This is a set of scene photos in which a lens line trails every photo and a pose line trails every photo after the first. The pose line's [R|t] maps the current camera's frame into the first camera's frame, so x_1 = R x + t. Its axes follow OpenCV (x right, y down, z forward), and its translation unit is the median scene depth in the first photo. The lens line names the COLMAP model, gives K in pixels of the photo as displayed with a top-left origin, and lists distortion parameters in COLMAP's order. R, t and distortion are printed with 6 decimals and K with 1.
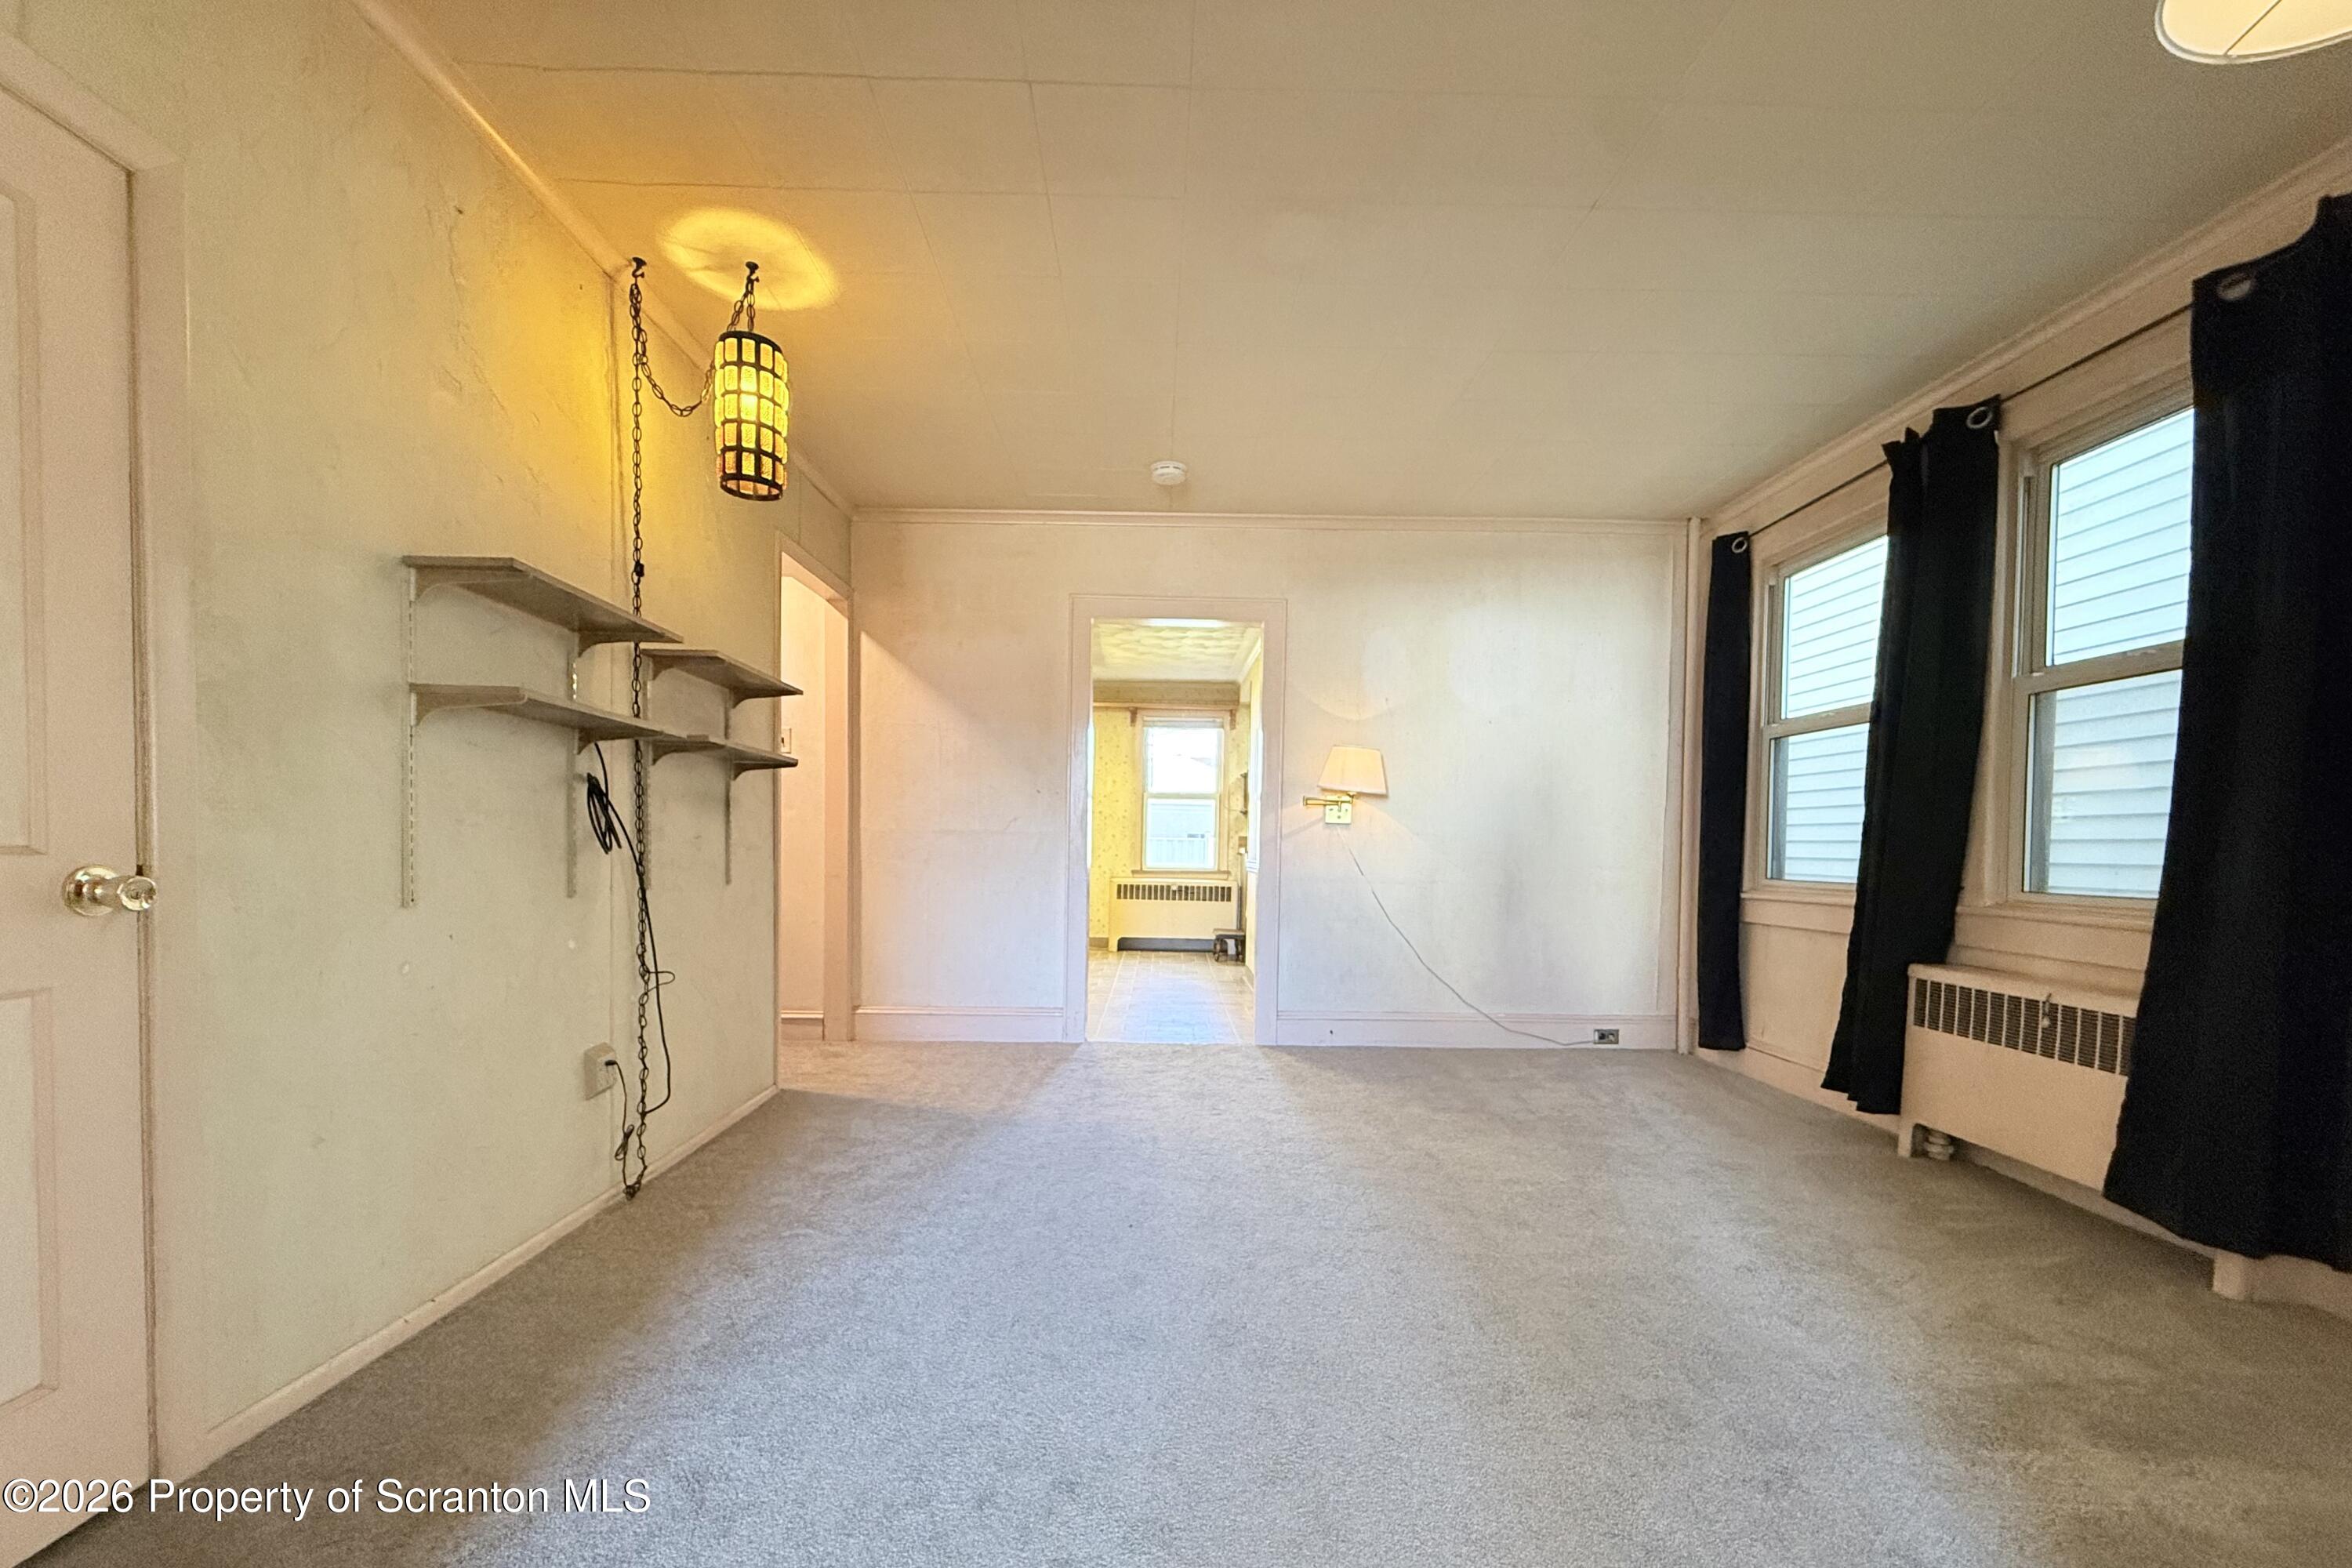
lens RADIAL K [[918.5, 0, 1155.1], [0, 918.5, 864.0], [0, 0, 1]] dist [-0.005964, -0.000038]
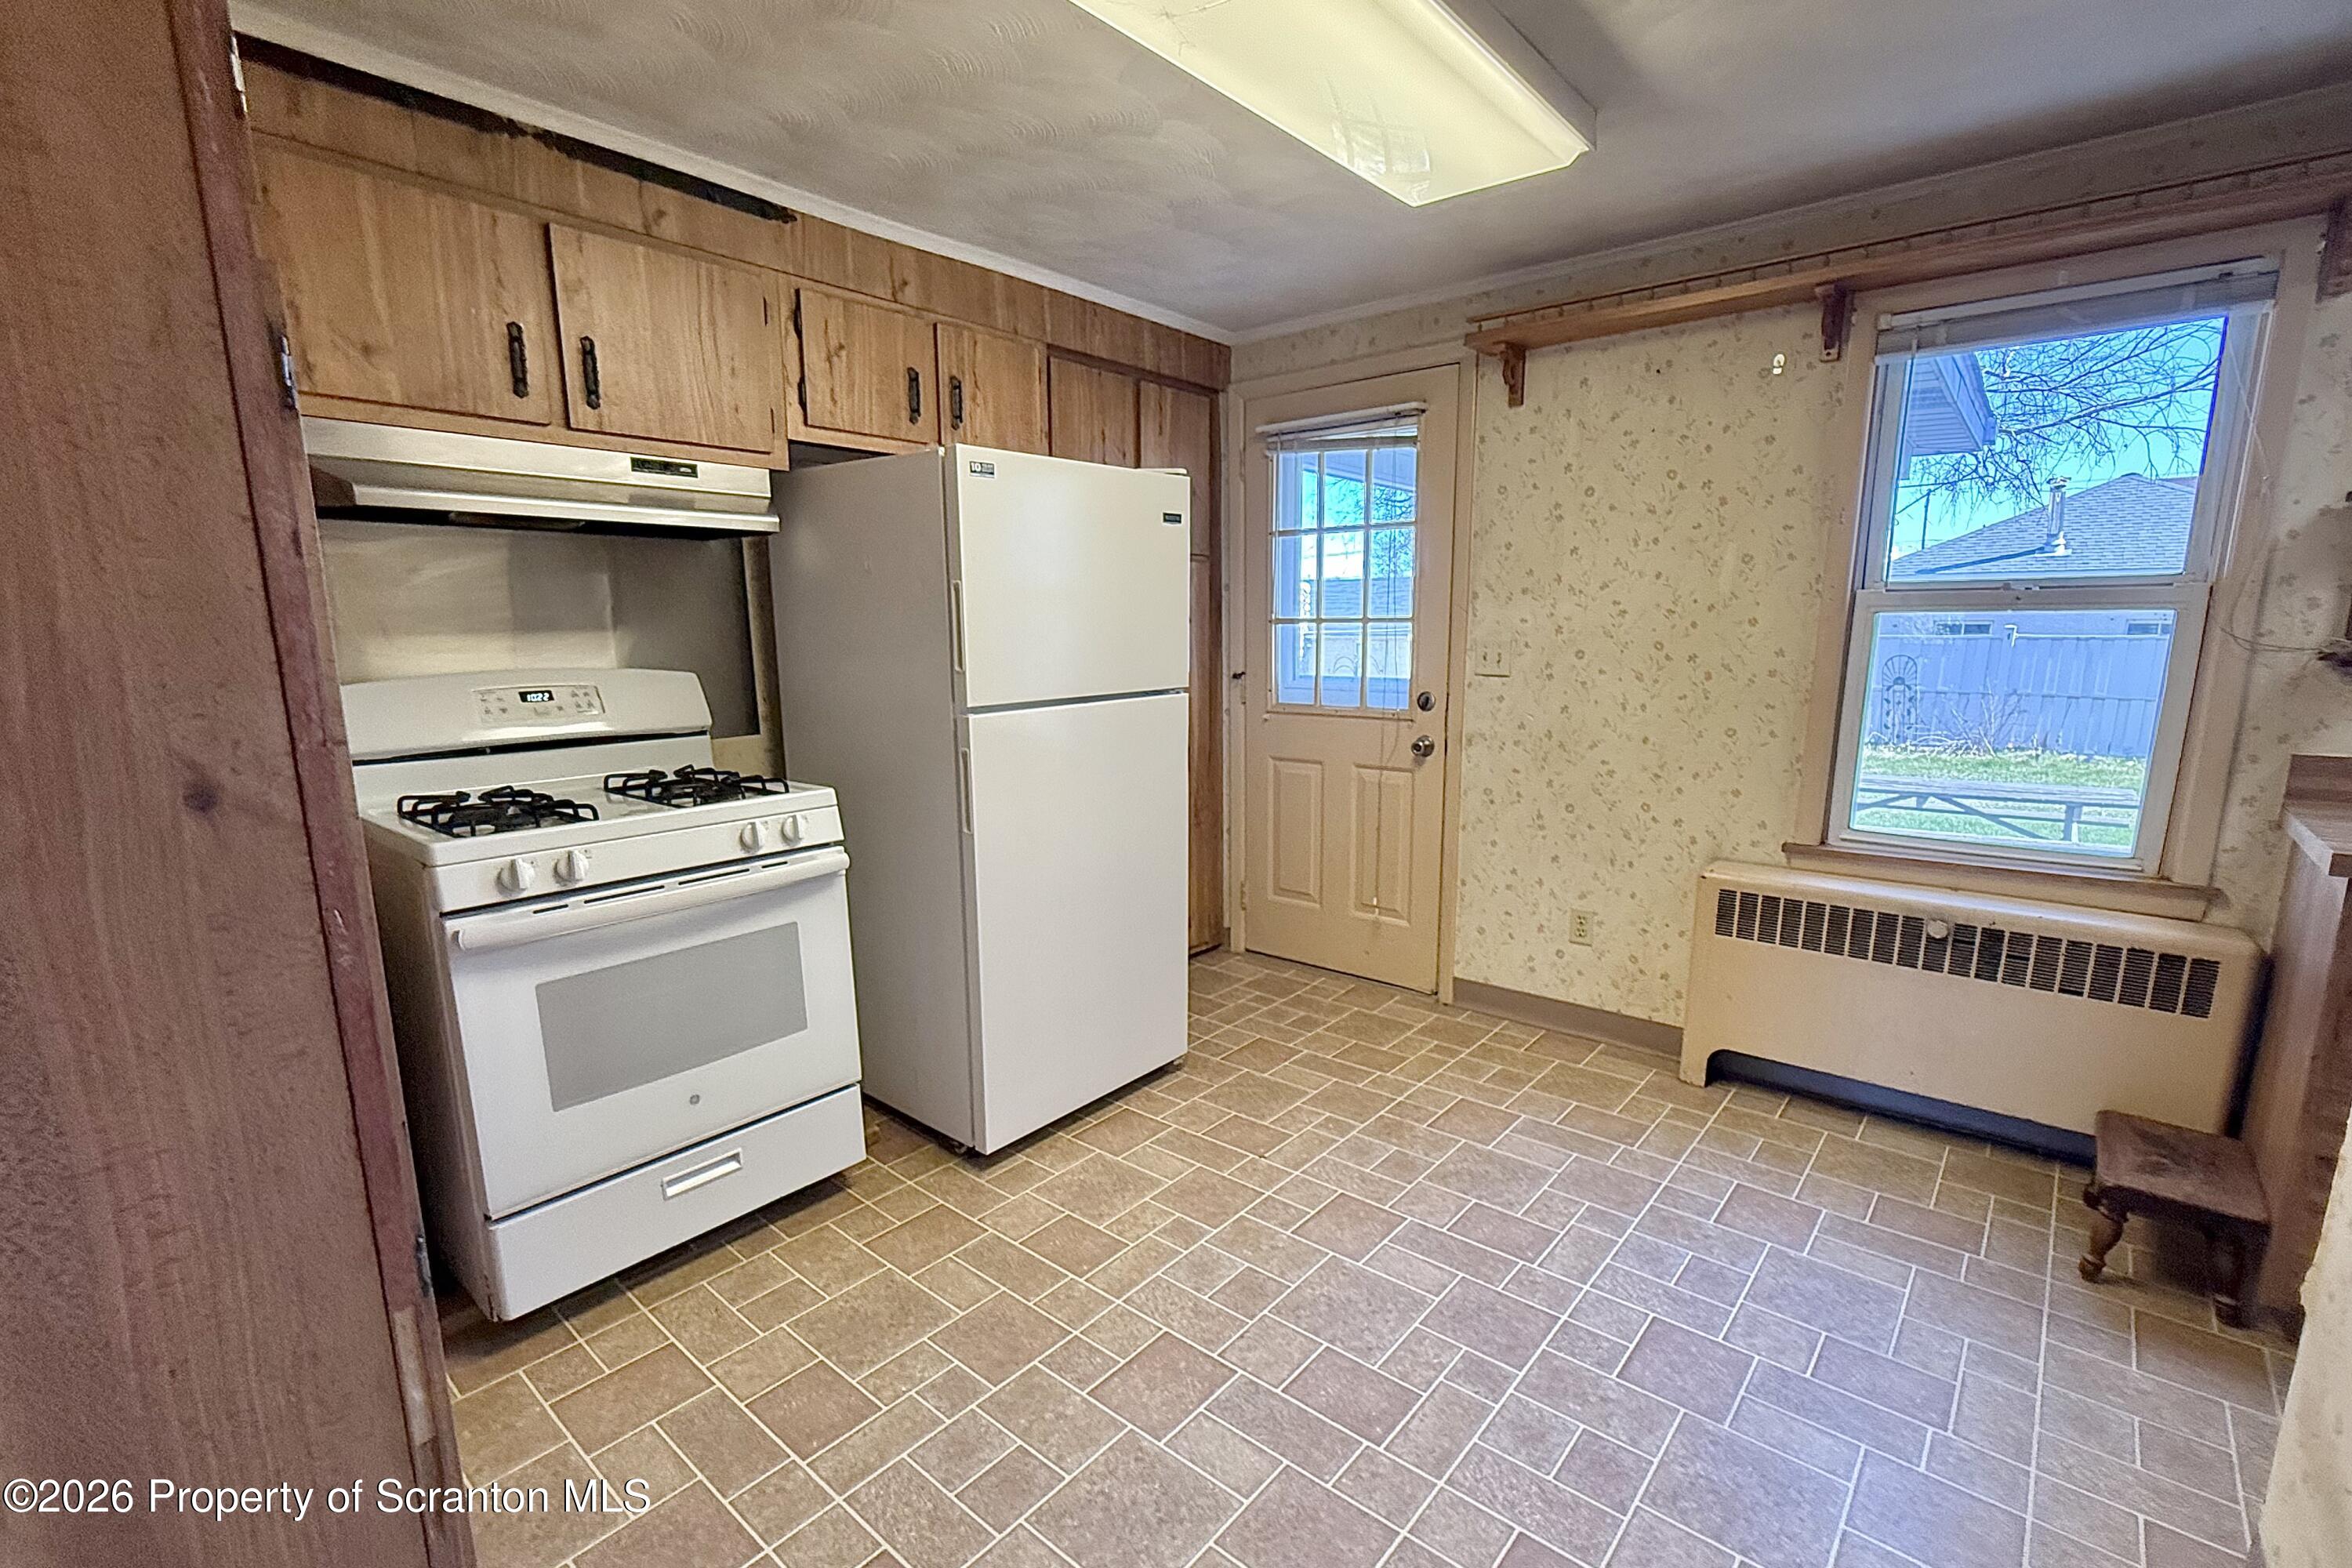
lens RADIAL K [[1040.4, 0, 1164.8], [0, 1040.4, 832.4], [0, 0, 1]] dist [-0.004221, -0.000706]
pose [[0.761852, 0.103519, -0.639426, 0.040122], [0.002657, 0.986640, 0.162896, -0.055606], [0.647746, -0.125802, 0.751398, 0.594930]]
